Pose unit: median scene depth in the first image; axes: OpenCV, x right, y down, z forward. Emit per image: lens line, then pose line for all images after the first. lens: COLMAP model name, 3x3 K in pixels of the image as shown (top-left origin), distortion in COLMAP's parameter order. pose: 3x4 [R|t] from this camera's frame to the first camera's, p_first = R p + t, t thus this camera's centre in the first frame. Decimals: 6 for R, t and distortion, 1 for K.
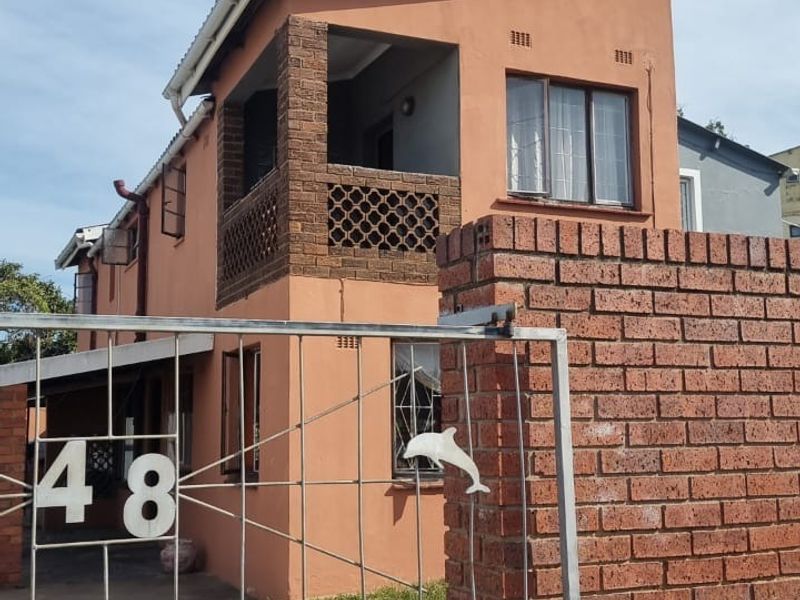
lens RADIAL K [[982.2, 0, 400.0], [0, 982.2, 300.0], [0, 0, 1]] dist [0.048471, 0.037247]
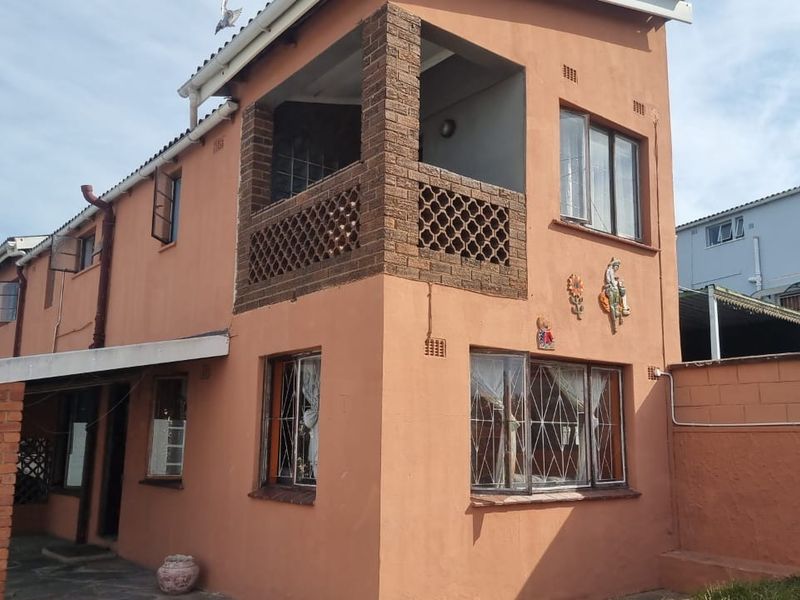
lens RADIAL K [[739.3, 0, 422.0], [0, 739.3, 309.8], [0, 0, 1]] dist [0.054239, -0.009534]
pose [[0.964425, 0.063759, 0.256554, -0.222791], [-0.053716, 0.997497, -0.045975, 0.033907], [-0.258843, 0.030558, 0.965436, 0.280620]]
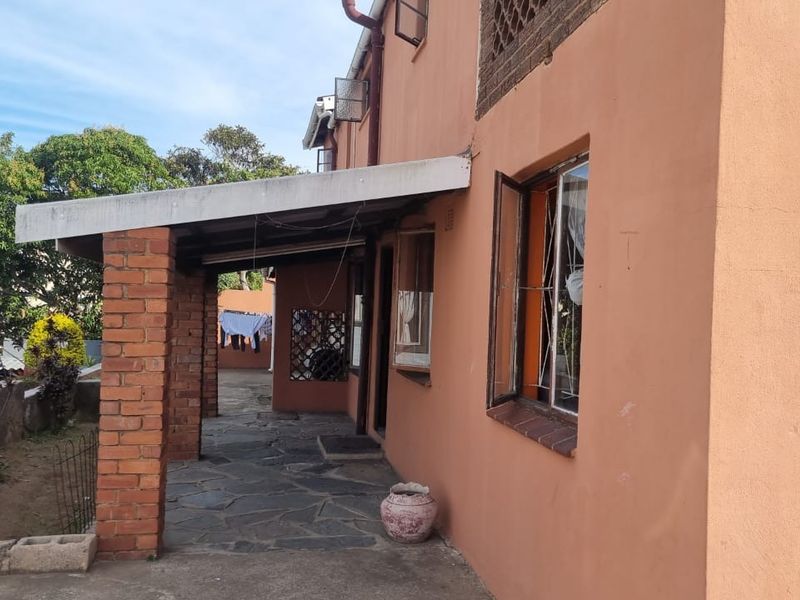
lens RADIAL K [[739.3, 0, 422.0], [0, 739.3, 309.8], [0, 0, 1]] dist [0.054239, -0.009534]
pose [[0.975991, 0.048760, -0.212281, -0.134697], [-0.021305, 0.991318, 0.129749, 0.076017], [0.216765, -0.122111, 0.968557, 0.621108]]
